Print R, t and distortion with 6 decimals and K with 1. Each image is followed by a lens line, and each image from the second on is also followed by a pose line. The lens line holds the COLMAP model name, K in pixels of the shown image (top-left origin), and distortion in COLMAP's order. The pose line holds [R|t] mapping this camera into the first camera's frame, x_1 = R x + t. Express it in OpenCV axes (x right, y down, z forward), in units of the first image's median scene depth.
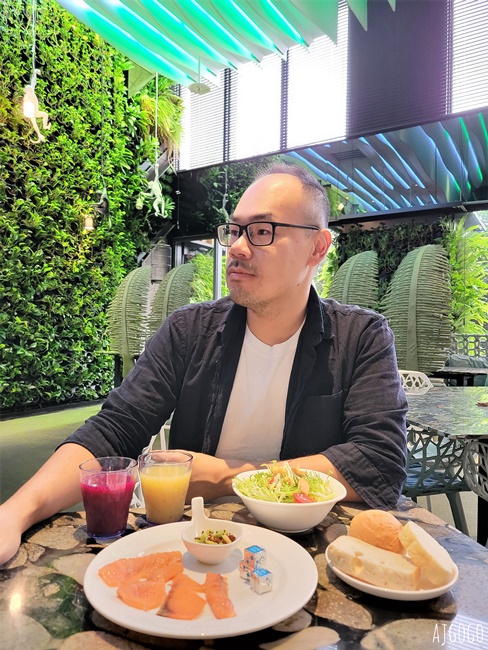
lens RADIAL K [[488.4, 0, 249.9], [0, 488.4, 336.2], [0, 0, 1]] dist [0.054340, -0.046593]
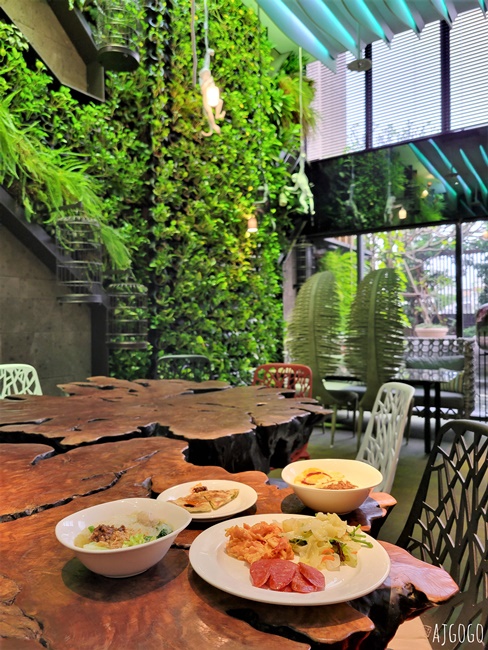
lens RADIAL K [[488.4, 0, 239.7], [0, 488.4, 329.4], [0, 0, 1]] dist [0.054340, -0.046593]
pose [[0.999254, -0.025982, -0.028560, -0.332291], [0.026209, 0.999628, 0.007593, -0.049980], [0.028352, -0.008335, 0.999563, 0.123608]]
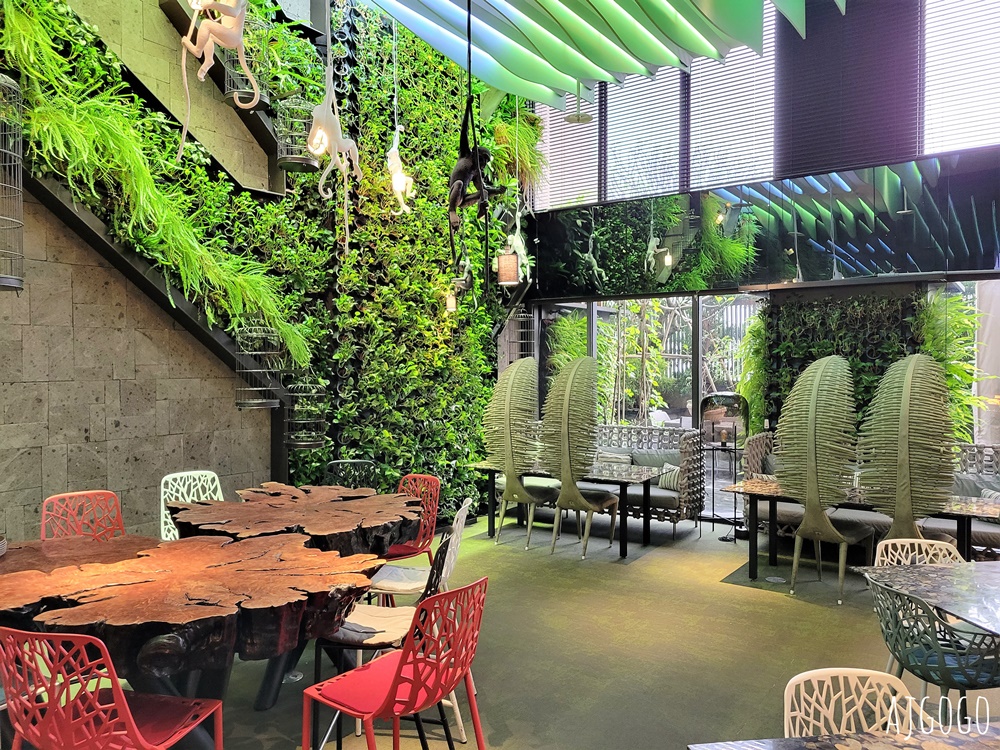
lens RADIAL K [[751.3, 0, 497.6], [0, 751.3, 382.2], [0, 0, 1]] dist [0.054340, -0.046593]
pose [[0.998423, -0.017435, -0.053363, -0.190322], [0.018389, 0.999679, 0.017445, -0.122420], [0.053041, -0.018399, 0.998423, -0.218472]]
